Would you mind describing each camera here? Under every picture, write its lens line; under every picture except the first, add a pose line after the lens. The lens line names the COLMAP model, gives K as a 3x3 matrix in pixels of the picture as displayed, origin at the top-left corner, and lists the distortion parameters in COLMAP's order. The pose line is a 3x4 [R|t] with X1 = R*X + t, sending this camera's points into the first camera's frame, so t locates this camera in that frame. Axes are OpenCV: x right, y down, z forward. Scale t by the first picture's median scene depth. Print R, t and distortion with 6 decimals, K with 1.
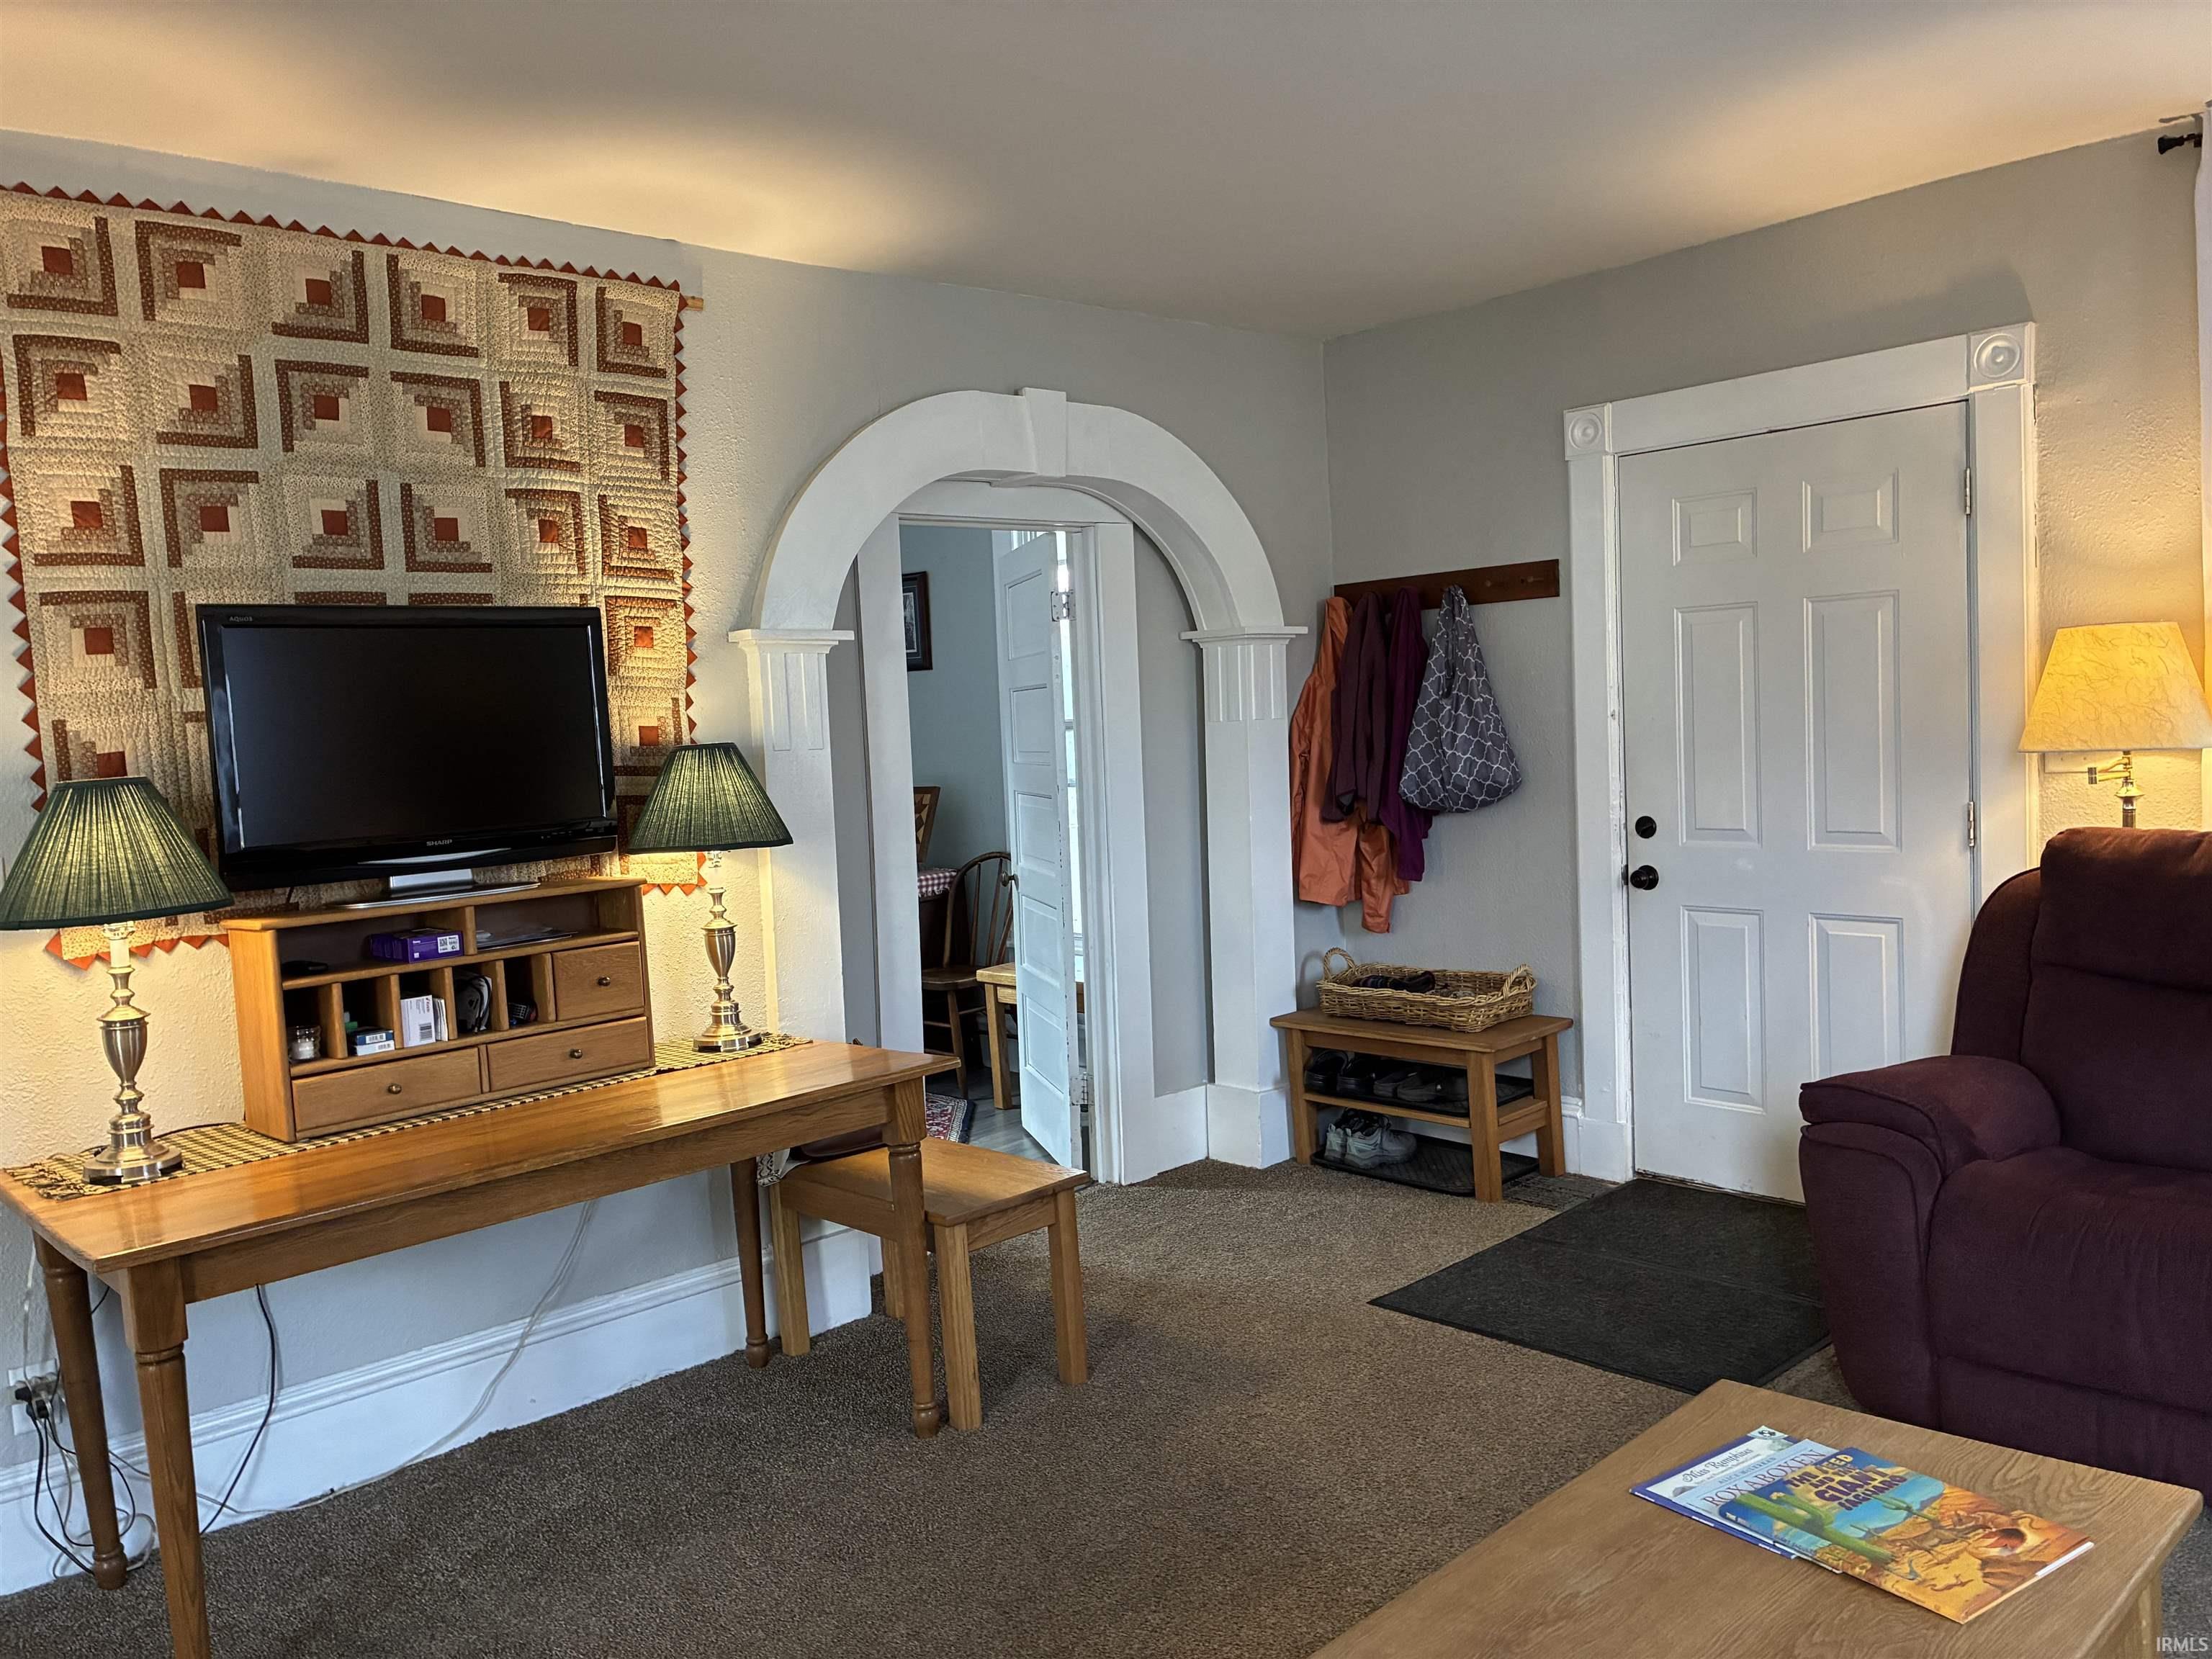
lens RADIAL K [[1661.5, 0, 1097.5], [0, 1661.5, 825.0], [0, 0, 1]] dist [0.014859, 0.001583]
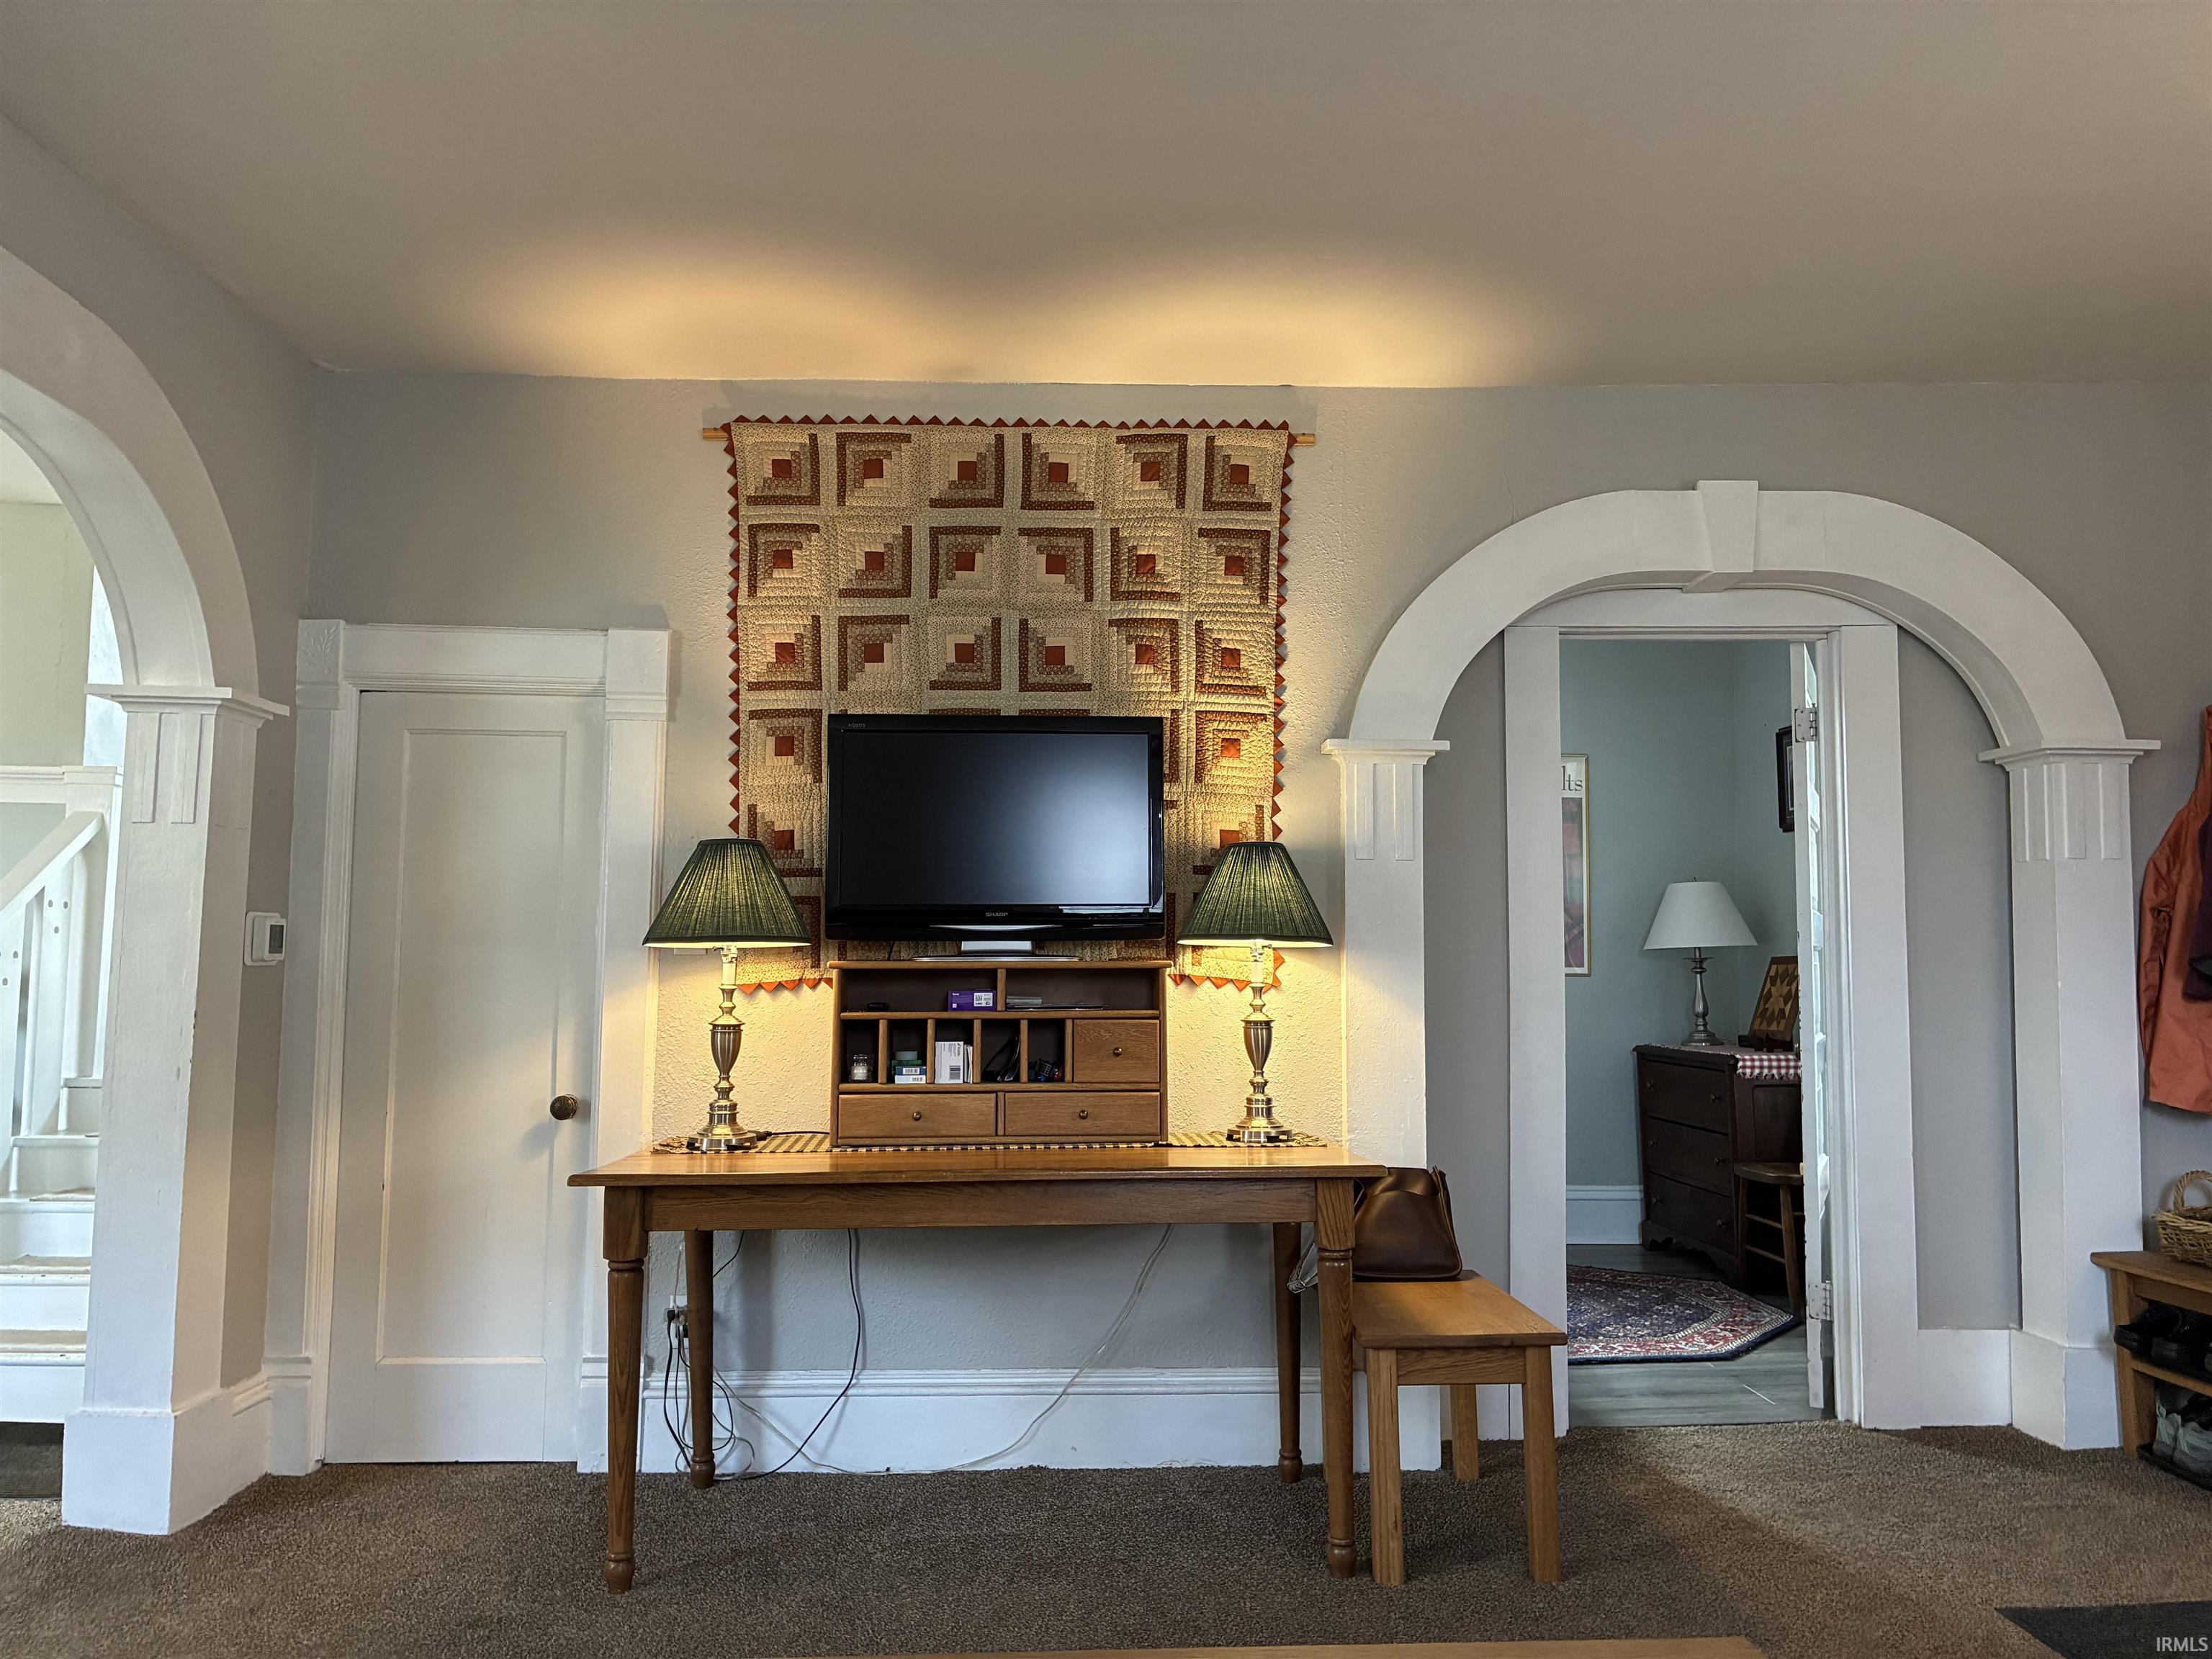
lens RADIAL K [[1650.0, 0, 1106.6], [0, 1650.0, 840.2], [0, 0, 1]] dist [0.112123, -0.167435]
pose [[0.758223, 0.002469, -0.651990, 0.379201], [-0.081958, 0.992422, -0.091553, 0.052930], [0.646823, 0.122853, 0.752680, 0.155966]]
